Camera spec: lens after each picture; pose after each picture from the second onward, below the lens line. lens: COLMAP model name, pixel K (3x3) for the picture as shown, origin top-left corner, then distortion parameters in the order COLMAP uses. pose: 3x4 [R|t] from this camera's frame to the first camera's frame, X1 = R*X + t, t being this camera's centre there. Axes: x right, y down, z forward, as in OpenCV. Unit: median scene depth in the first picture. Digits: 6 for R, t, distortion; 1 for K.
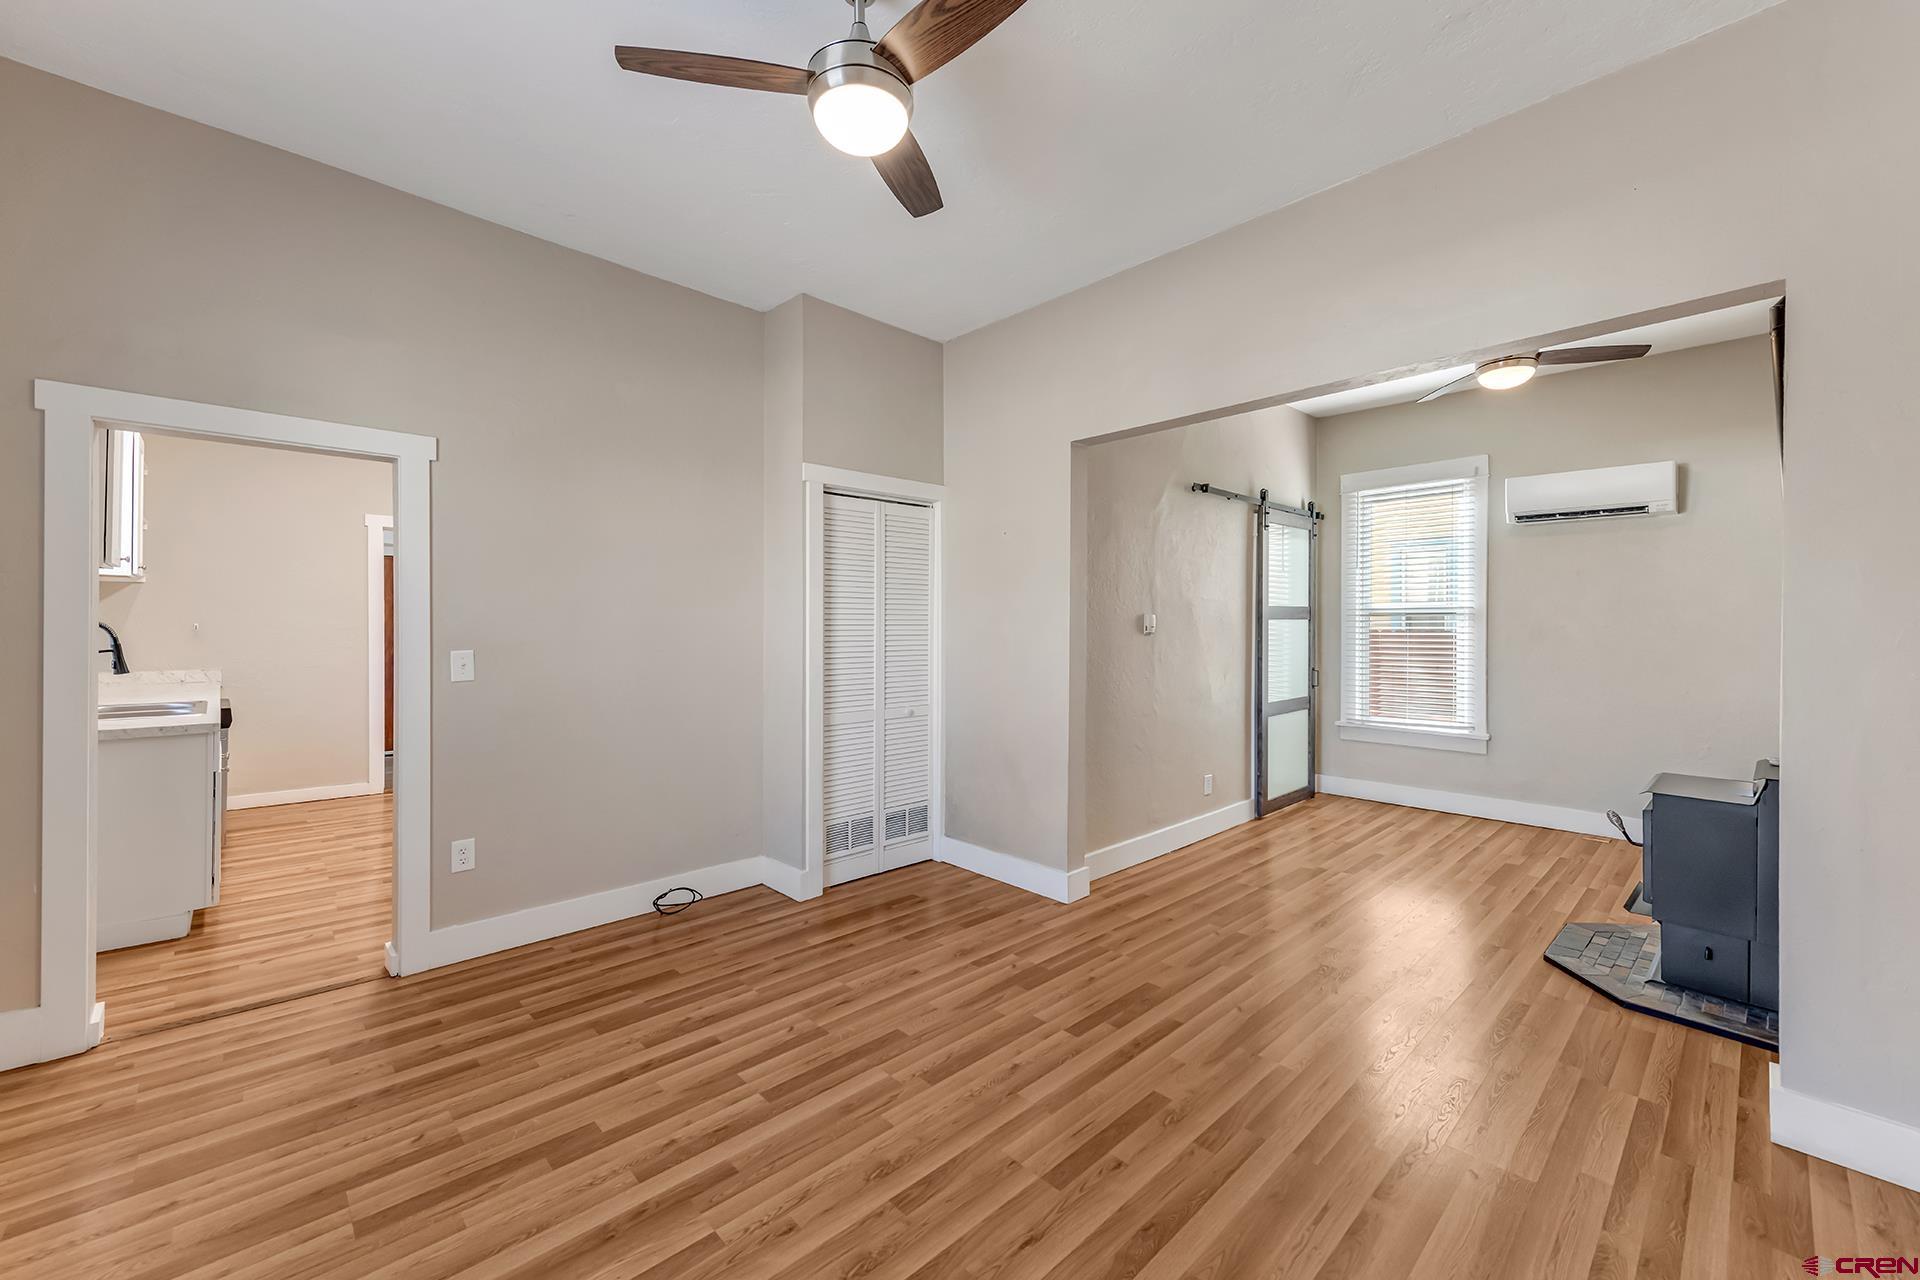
lens RADIAL K [[757.7, 0, 964.7], [0, 757.7, 663.5], [0, 0, 1]] dist [0.017238, -0.004541]
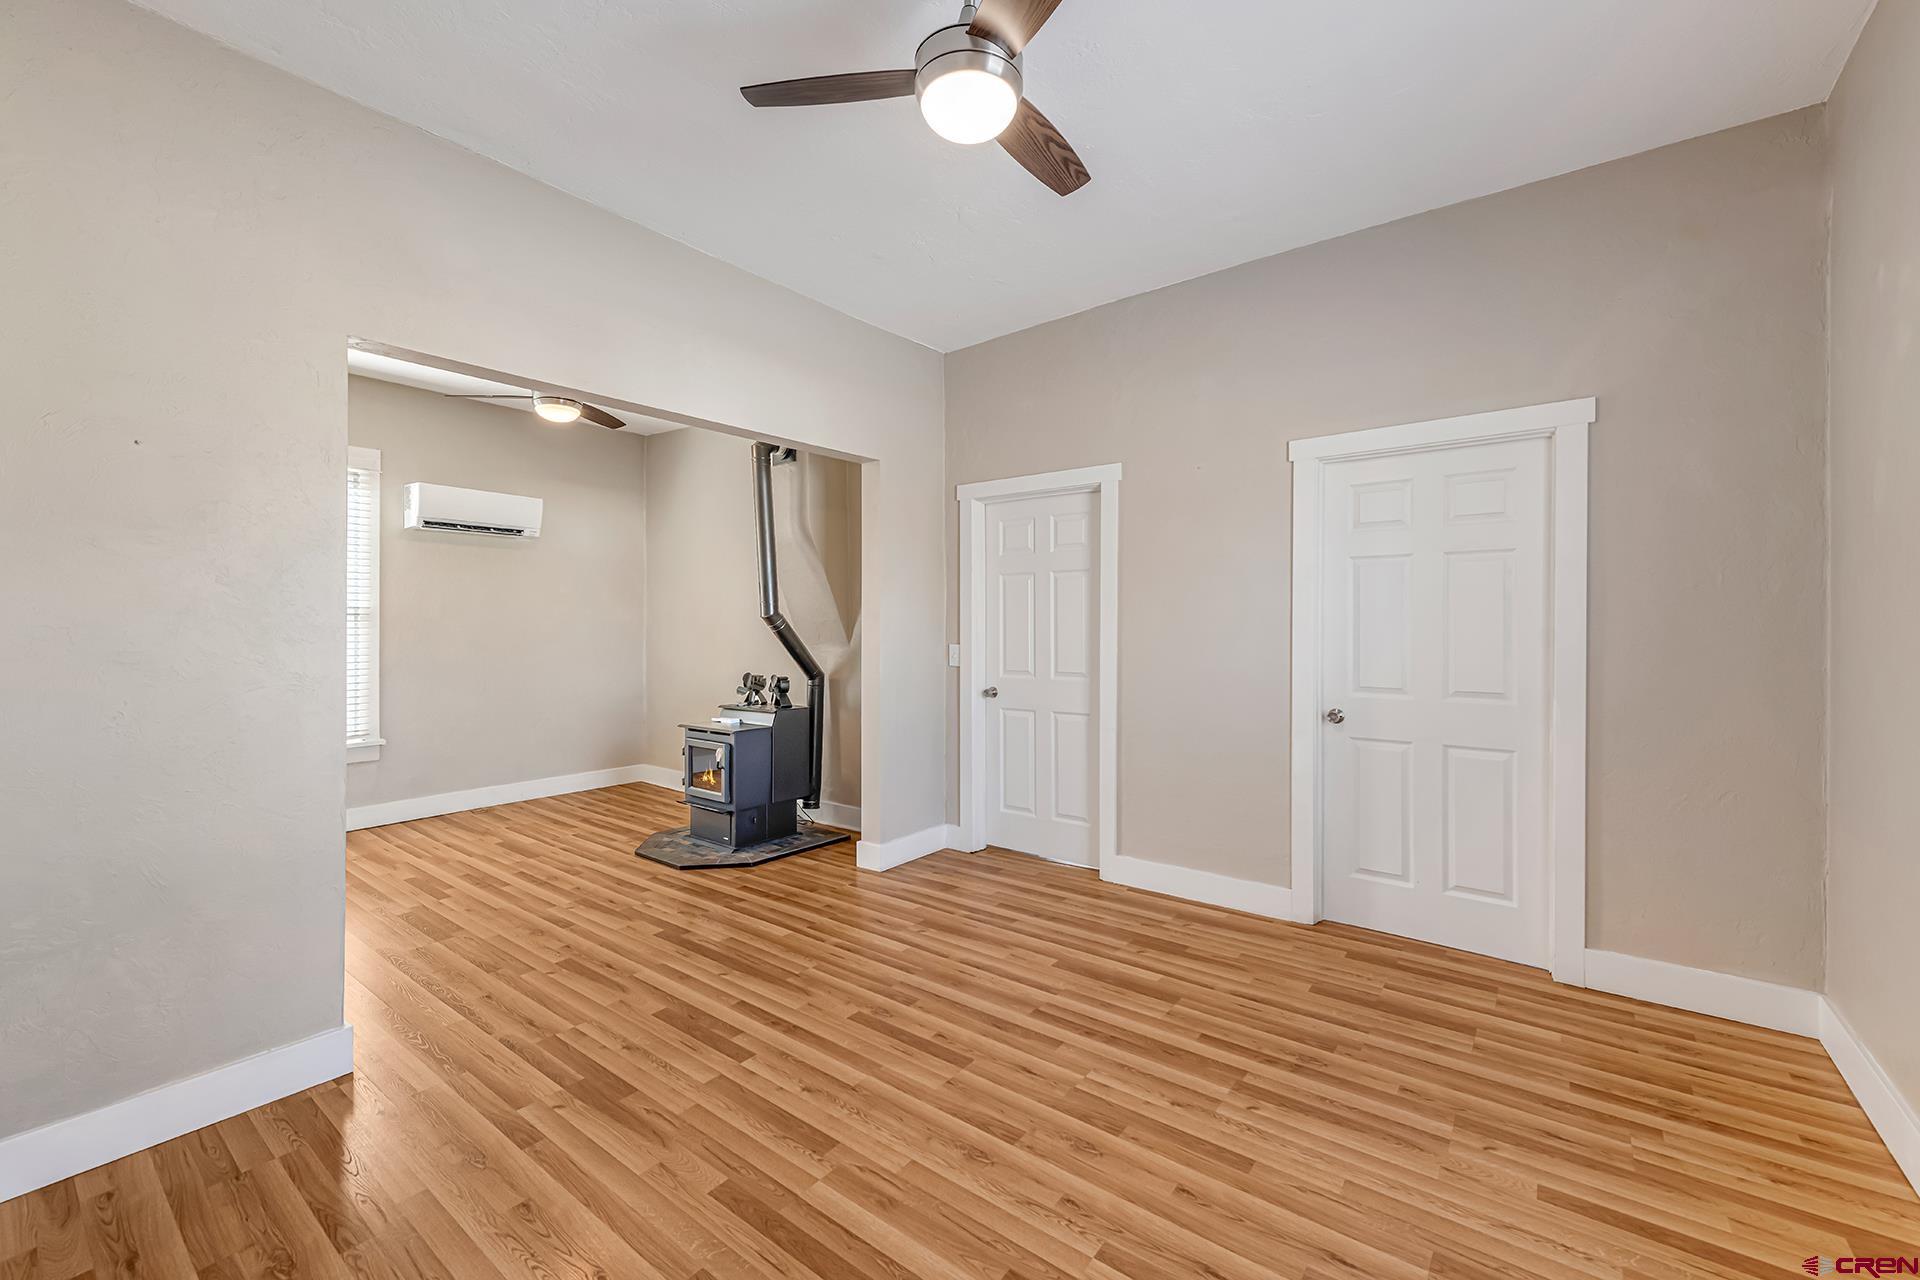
lens RADIAL K [[778.7, 0, 962.4], [0, 778.7, 631.2], [0, 0, 1]] dist [0.011724, -0.000616]
pose [[-0.152567, -0.012080, 0.988219, -0.731448], [0.053642, 0.998350, 0.020485, -0.041174], [-0.986836, 0.056136, -0.151668, 0.733179]]
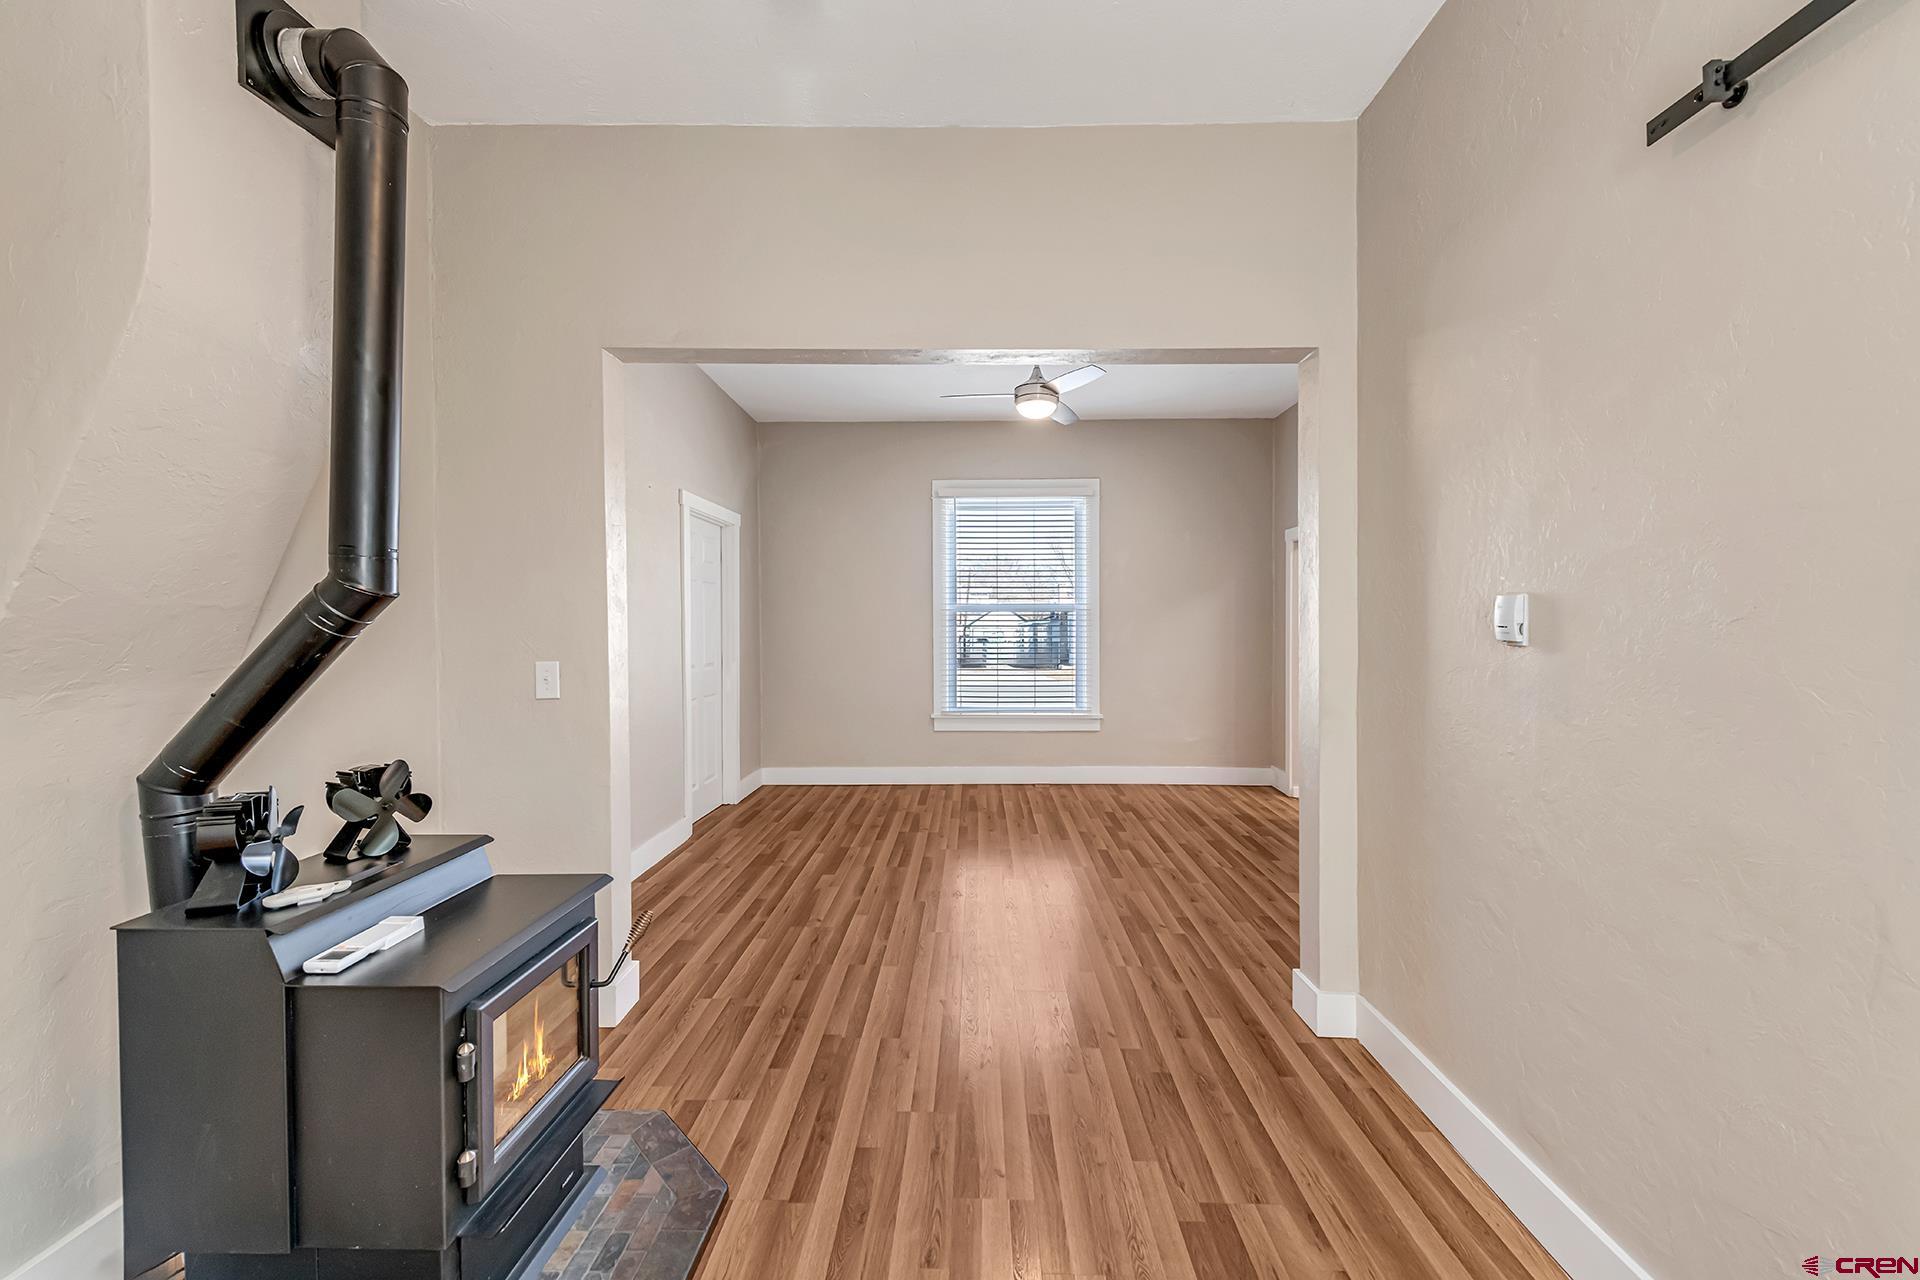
lens RADIAL K [[757.7, 0, 958.6], [0, 757.7, 636.2], [0, 0, 1]] dist [0.017238, -0.004541]
pose [[-0.707624, 0.009548, -0.706525, 1.100721], [-0.036521, 0.998078, 0.050066, -0.078033], [0.705645, 0.061231, -0.705915, 1.598322]]
